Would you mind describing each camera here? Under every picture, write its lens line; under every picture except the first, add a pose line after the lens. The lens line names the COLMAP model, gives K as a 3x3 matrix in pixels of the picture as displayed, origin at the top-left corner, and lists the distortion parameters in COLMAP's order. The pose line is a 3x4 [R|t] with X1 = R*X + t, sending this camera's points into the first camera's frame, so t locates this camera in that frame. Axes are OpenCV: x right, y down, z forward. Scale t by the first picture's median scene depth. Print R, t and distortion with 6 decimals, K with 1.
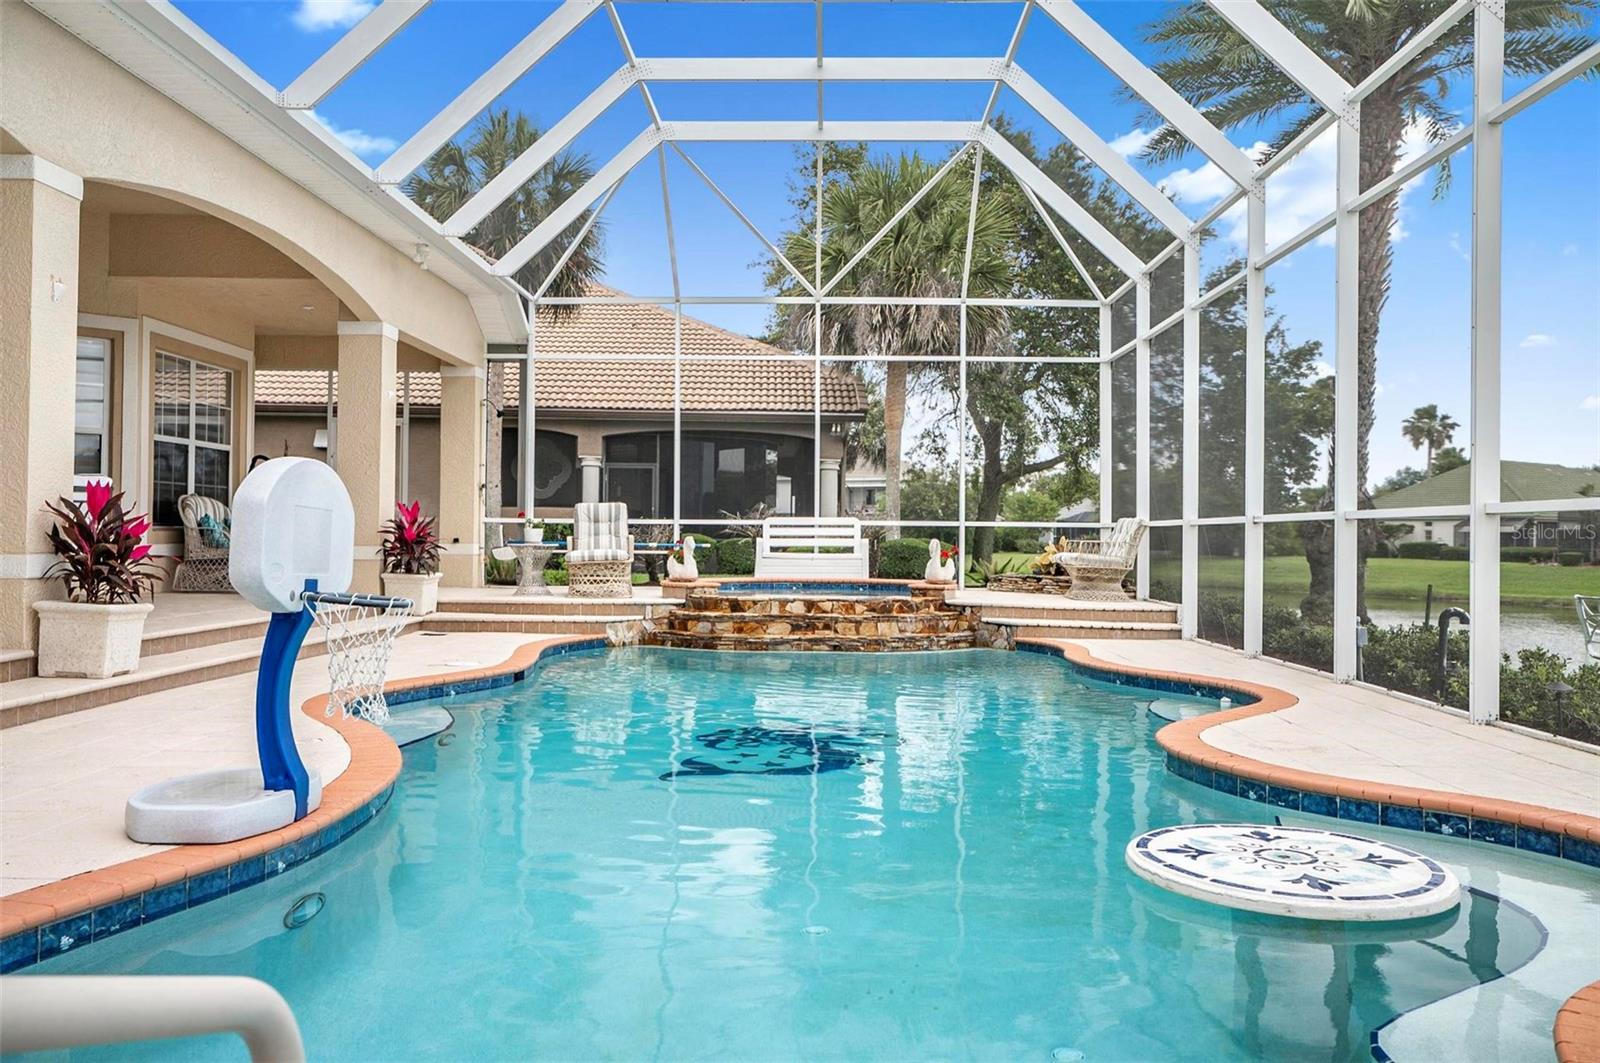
lens RADIAL K [[1276.2, 0, 805.5], [0, 1276.2, 533.0], [0, 0, 1]] dist [0.004015, 0.021652]
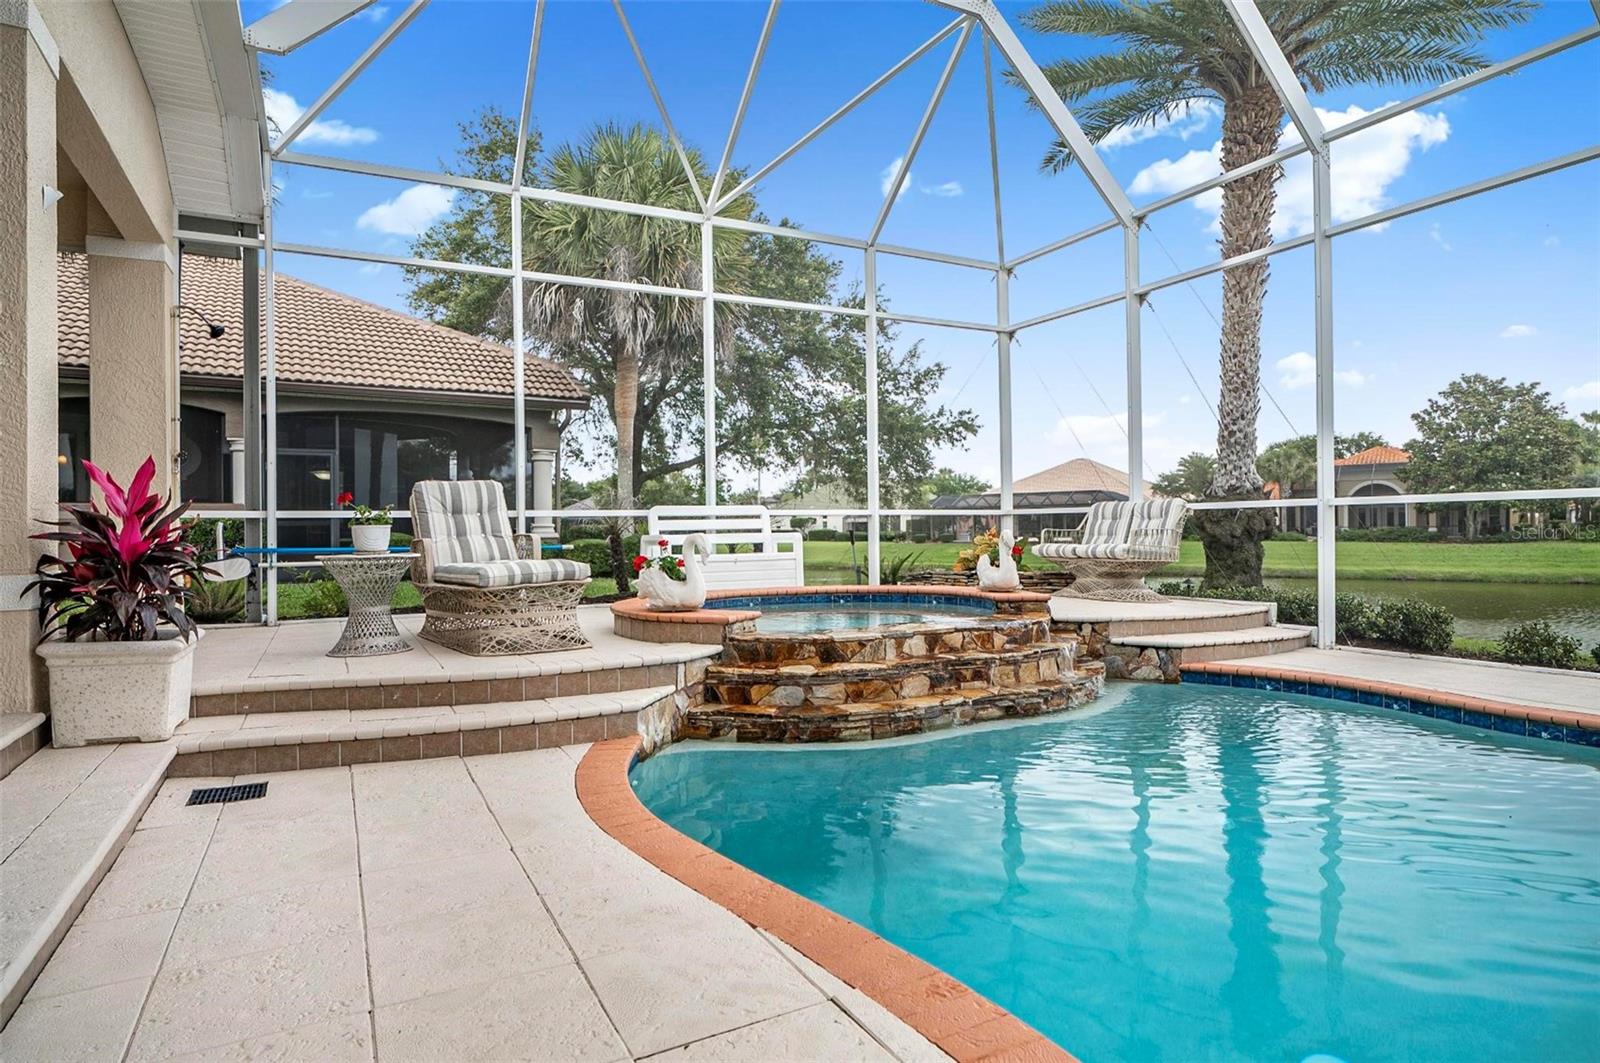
lens RADIAL K [[913.8, 0, 811.3], [0, 913.8, 527.8], [0, 0, 1]] dist [-0.002944, 0.003089]
pose [[0.878265, -0.018641, 0.477810, -0.254747], [0.018668, 0.999815, 0.004693, -0.000796], [-0.477809, 0.004798, 0.878451, 0.637500]]
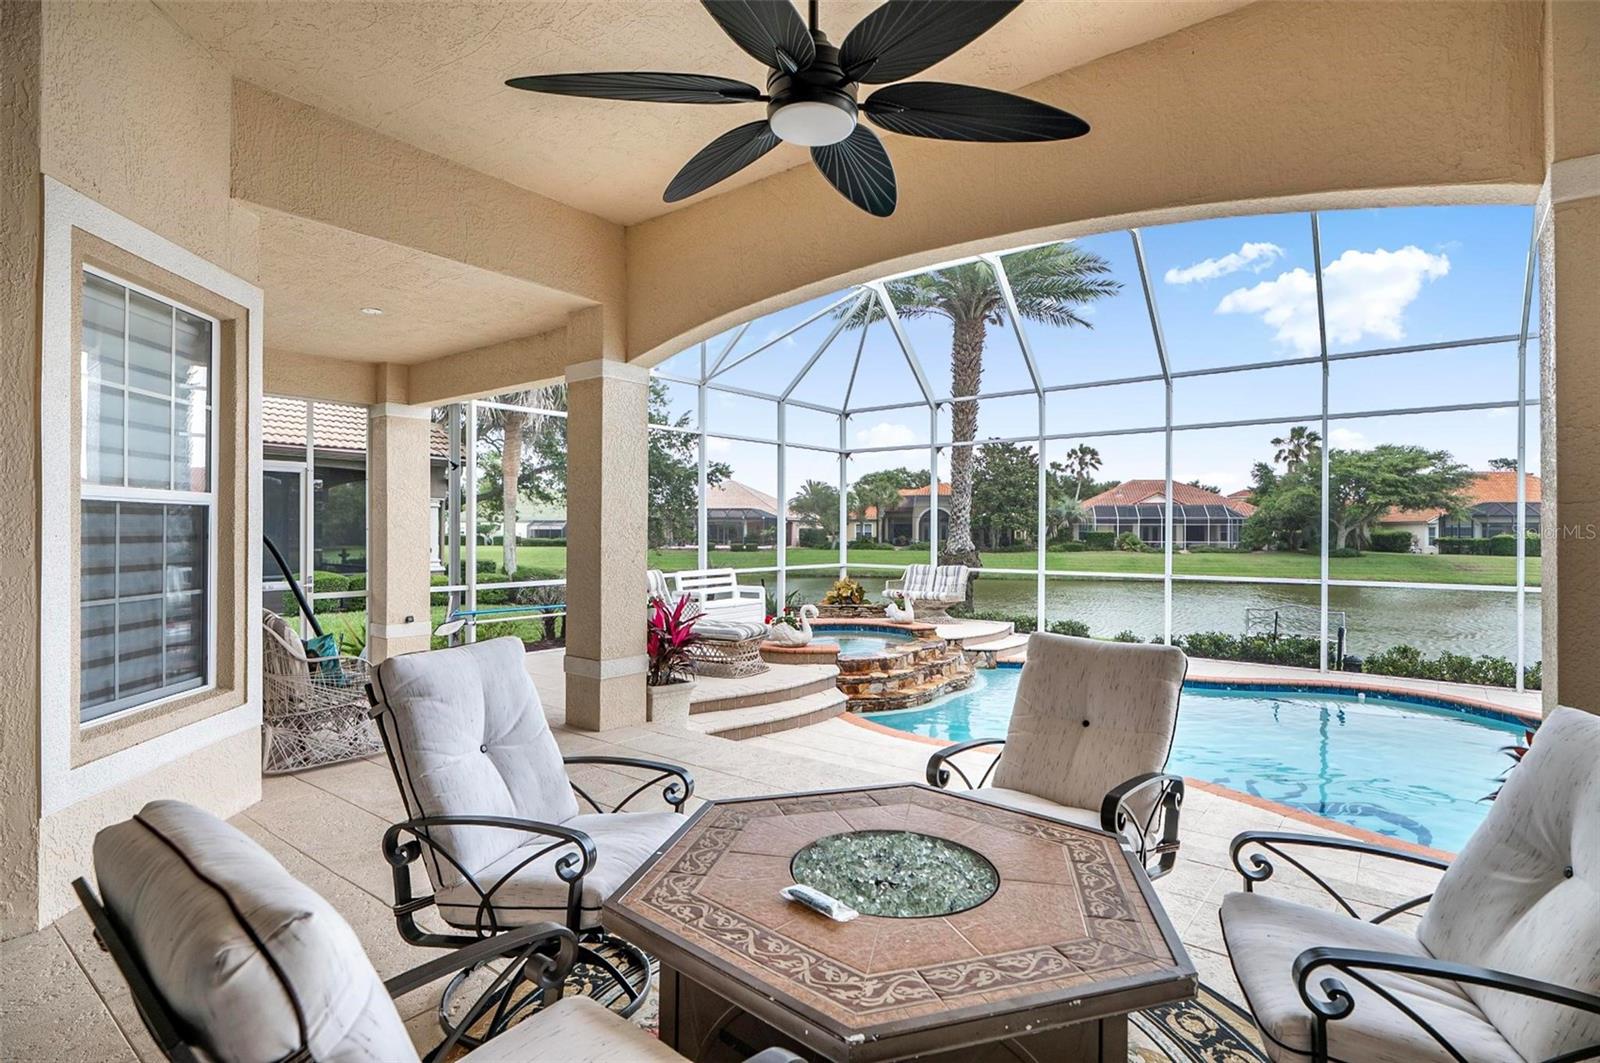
lens RADIAL K [[785.1, 0, 806.9], [0, 785.1, 533.6], [0, 0, 1]] dist [0.004333, 0.000189]
pose [[0.611291, -0.012325, 0.791310, -0.649800], [0.002189, 0.999901, 0.013883, -0.070405], [-0.791403, -0.006754, 0.611258, 0.618891]]
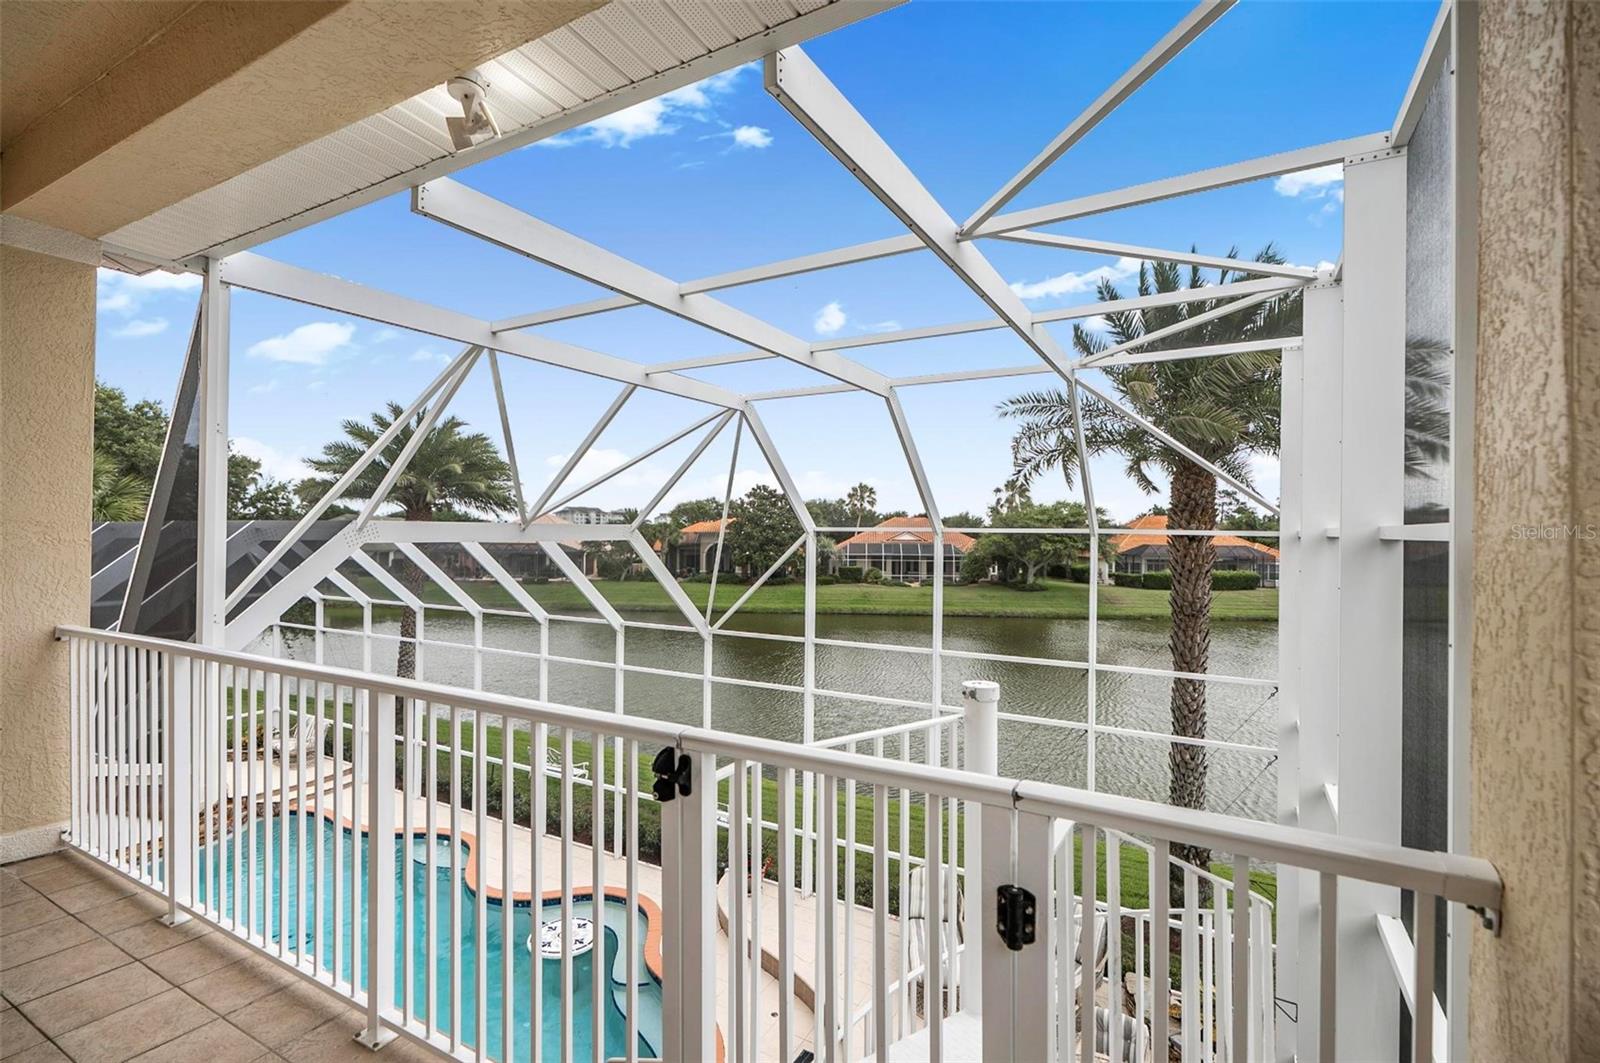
lens RADIAL K [[733.0, 0, 801.0], [0, 733.0, 533.3], [0, 0, 1]] dist [0.005541, -0.001878]
pose [[0.478971, -0.004816, 0.877818, -0.457817], [-0.004791, 0.999956, 0.008101, -0.364956], [-0.877818, -0.008086, 0.478926, -0.285851]]
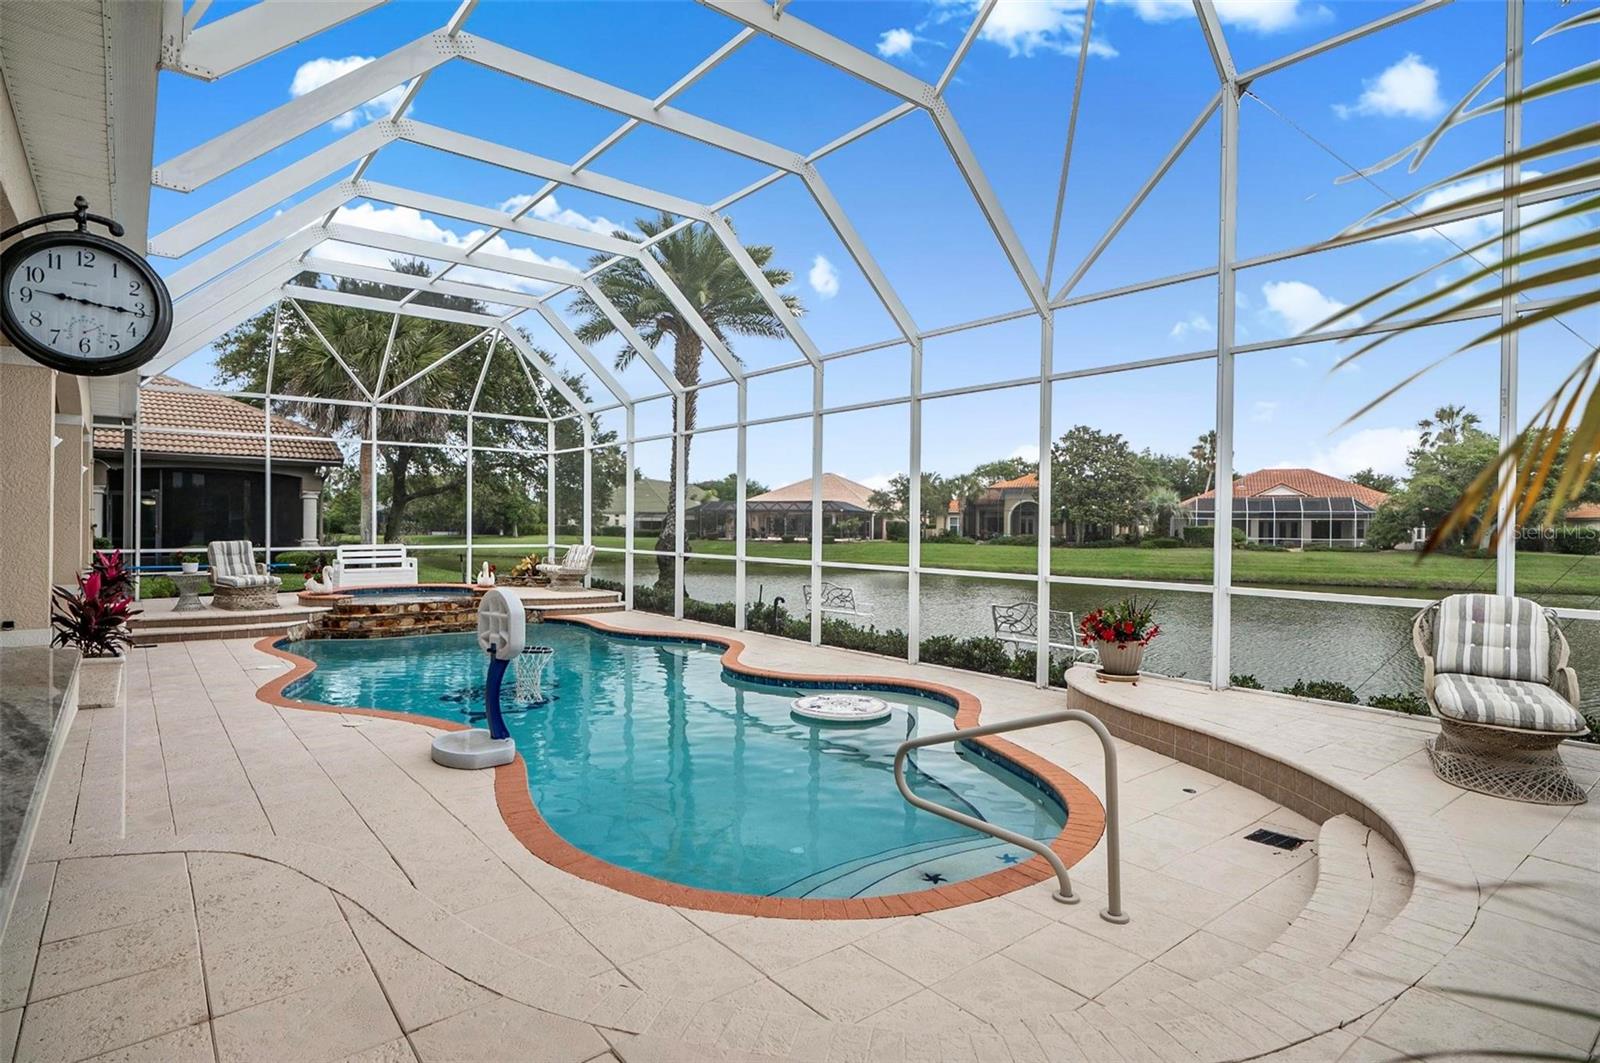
lens RADIAL K [[824.9, 0, 805.8], [0, 824.9, 525.7], [0, 0, 1]] dist [-0.004081, 0.005088]
pose [[0.763381, -0.005441, 0.645926, -0.307538], [-0.002783, 0.999928, 0.011713, -0.062054], [-0.645942, -0.010739, 0.763311, -0.143142]]
